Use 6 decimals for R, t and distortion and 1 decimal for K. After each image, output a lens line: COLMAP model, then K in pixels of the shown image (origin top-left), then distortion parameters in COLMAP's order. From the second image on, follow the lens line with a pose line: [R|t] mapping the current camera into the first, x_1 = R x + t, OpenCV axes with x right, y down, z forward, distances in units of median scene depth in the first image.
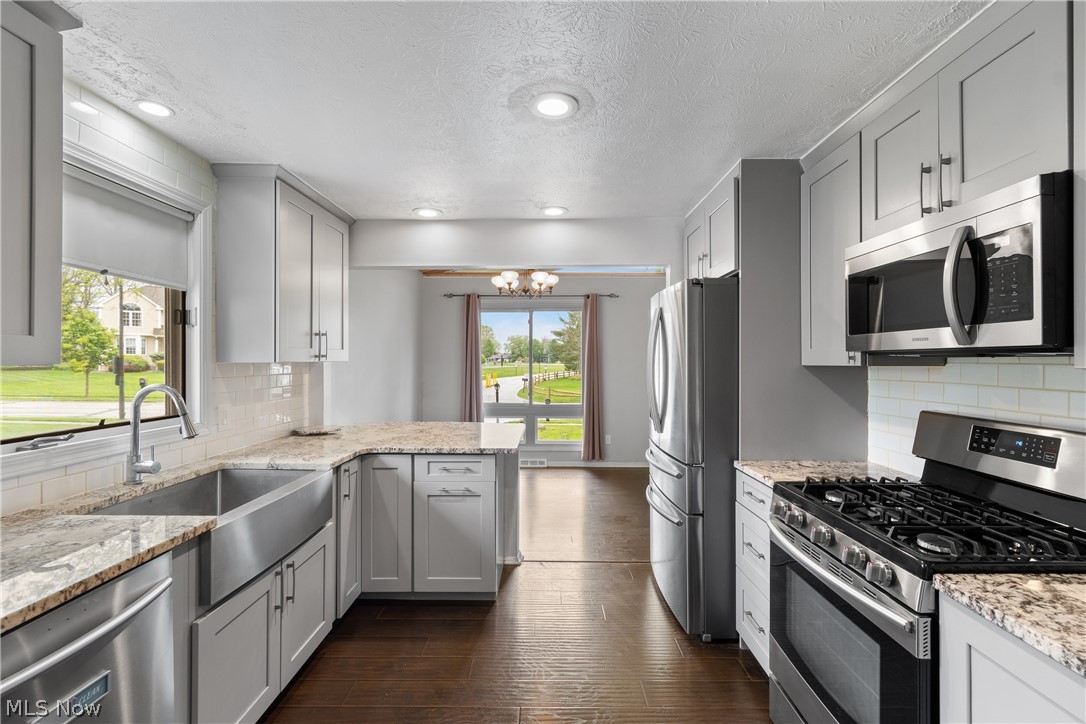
lens RADIAL K [[494.5, 0, 543.0], [0, 494.5, 362.0], [0, 0, 1]] dist [0.001621, 0.000498]
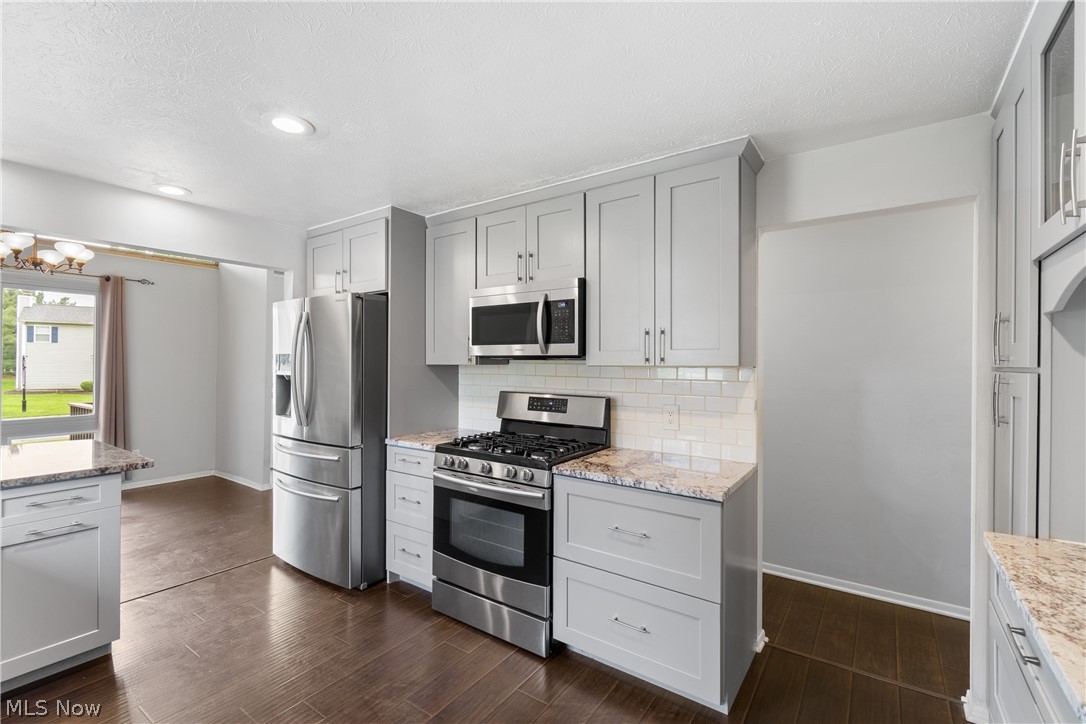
lens RADIAL K [[479.6, 0, 543.0], [0, 479.6, 362.0], [0, 0, 1]] dist [0.000722, 0.000273]
pose [[0.564013, 0.002947, 0.825761, -0.414575], [-0.004345, 0.999990, -0.000601, -0.000723], [-0.825755, -0.003249, 0.564020, -0.039447]]
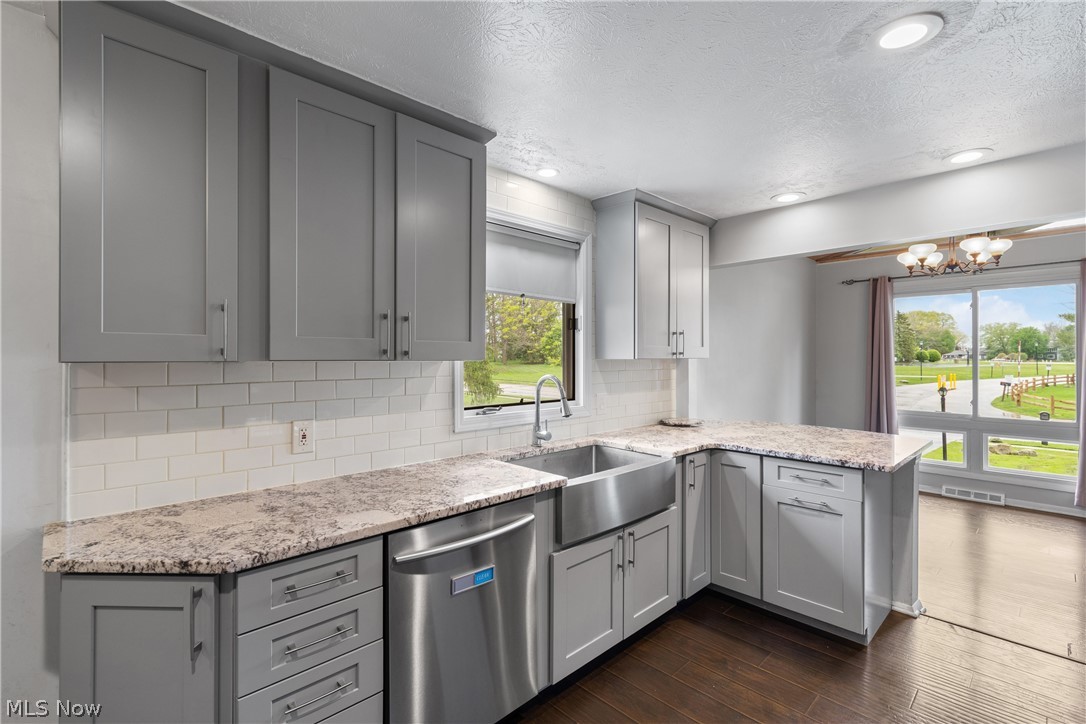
lens RADIAL K [[494.8, 0, 537.6], [0, 494.8, 356.9], [0, 0, 1]] dist [0.000599, 0.000066]
pose [[0.698364, -0.001087, -0.715742, 0.135974], [-0.002123, 0.999991, -0.003590, 0.000452], [0.715740, 0.004027, 0.698355, 0.025464]]
